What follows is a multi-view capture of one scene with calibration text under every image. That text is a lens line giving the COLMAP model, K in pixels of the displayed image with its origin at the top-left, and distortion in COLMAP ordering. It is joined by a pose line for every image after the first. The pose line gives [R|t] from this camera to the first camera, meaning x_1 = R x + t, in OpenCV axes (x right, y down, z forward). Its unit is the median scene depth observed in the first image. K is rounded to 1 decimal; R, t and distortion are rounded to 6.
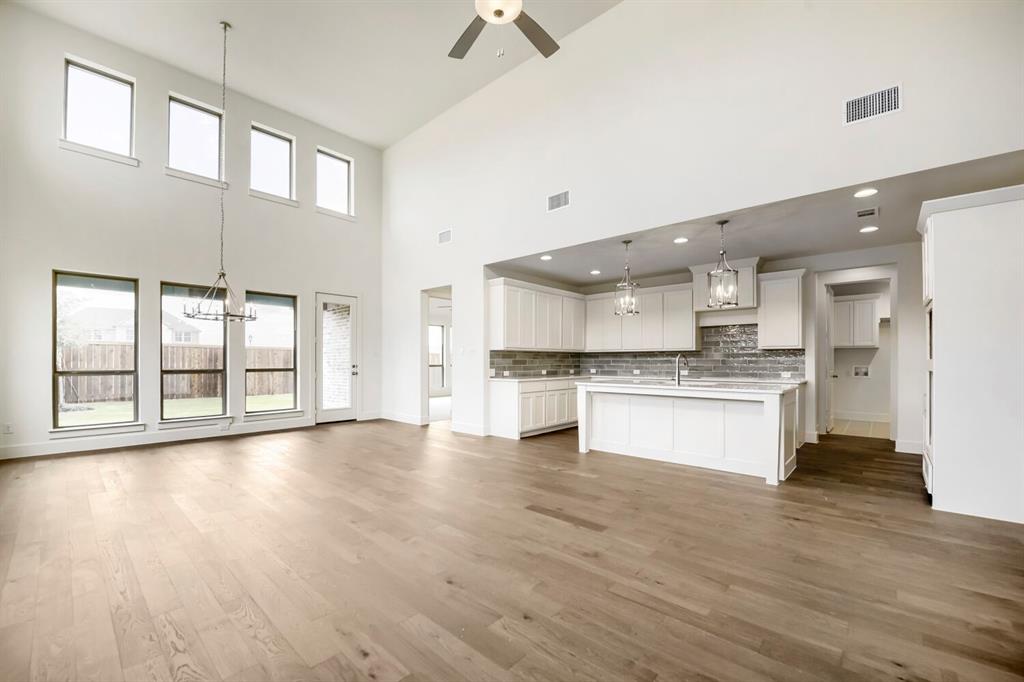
lens RADIAL K [[413.4, 0, 506.9], [0, 413.4, 357.9], [0, 0, 1]] dist [0.003074, -0.000495]
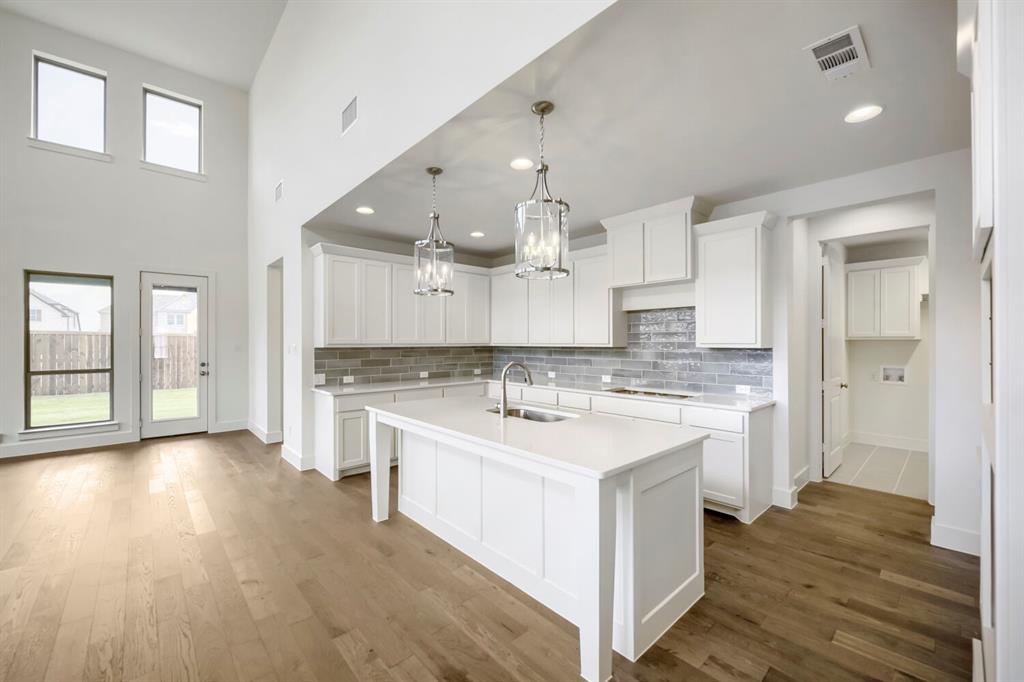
lens RADIAL K [[413.4, 0, 506.5], [0, 413.4, 343.0], [0, 0, 1]] dist [0.003074, -0.000495]
pose [[0.995810, -0.003746, -0.091370, 0.337802], [0.004625, 0.999945, 0.009417, -0.031048], [0.091330, -0.009800, 0.995772, 0.319008]]
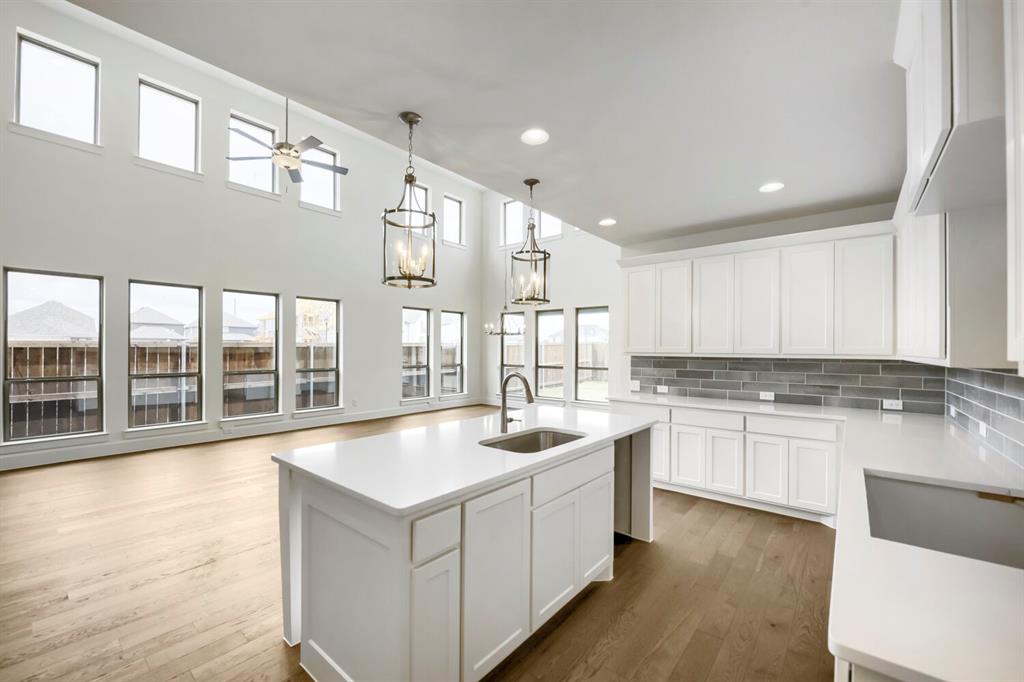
lens RADIAL K [[413.4, 0, 515.3], [0, 413.4, 342.8], [0, 0, 1]] dist [0.003074, -0.000495]
pose [[0.059062, -0.017976, -0.998092, 0.676358], [0.002525, 0.999837, -0.017858, -0.028213], [0.998251, -0.001466, 0.059098, 0.721482]]
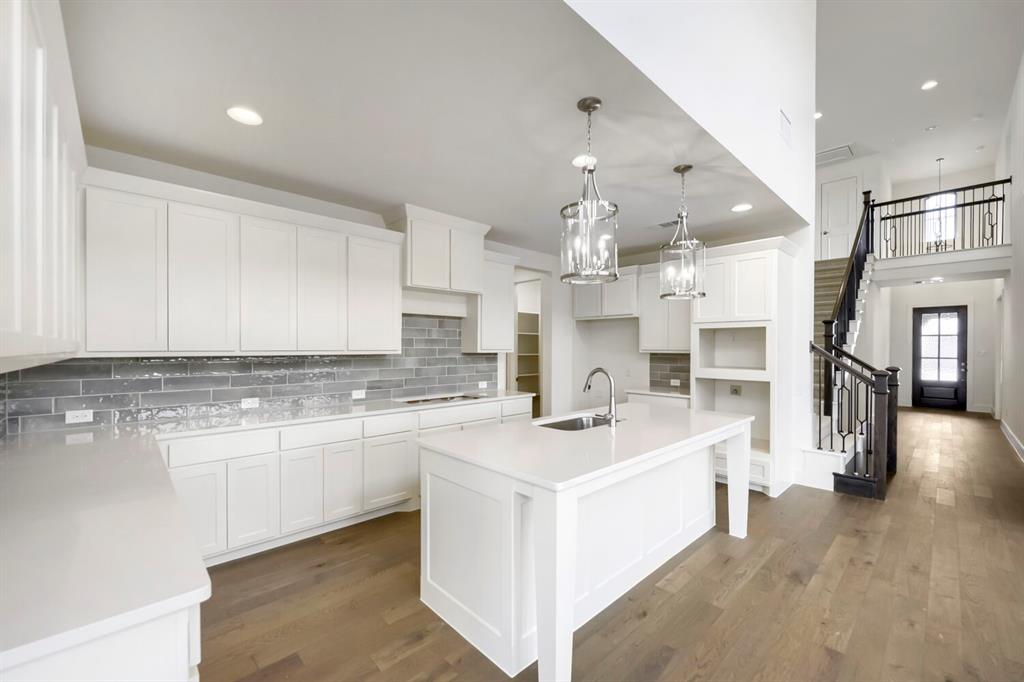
lens RADIAL K [[413.4, 0, 501.6], [0, 413.4, 351.8], [0, 0, 1]] dist [0.003074, -0.000495]
pose [[0.072517, -0.010604, 0.997311, -0.098892], [-0.008132, 0.999904, 0.011223, -0.028563], [-0.997334, -0.008924, 0.072424, 0.798991]]
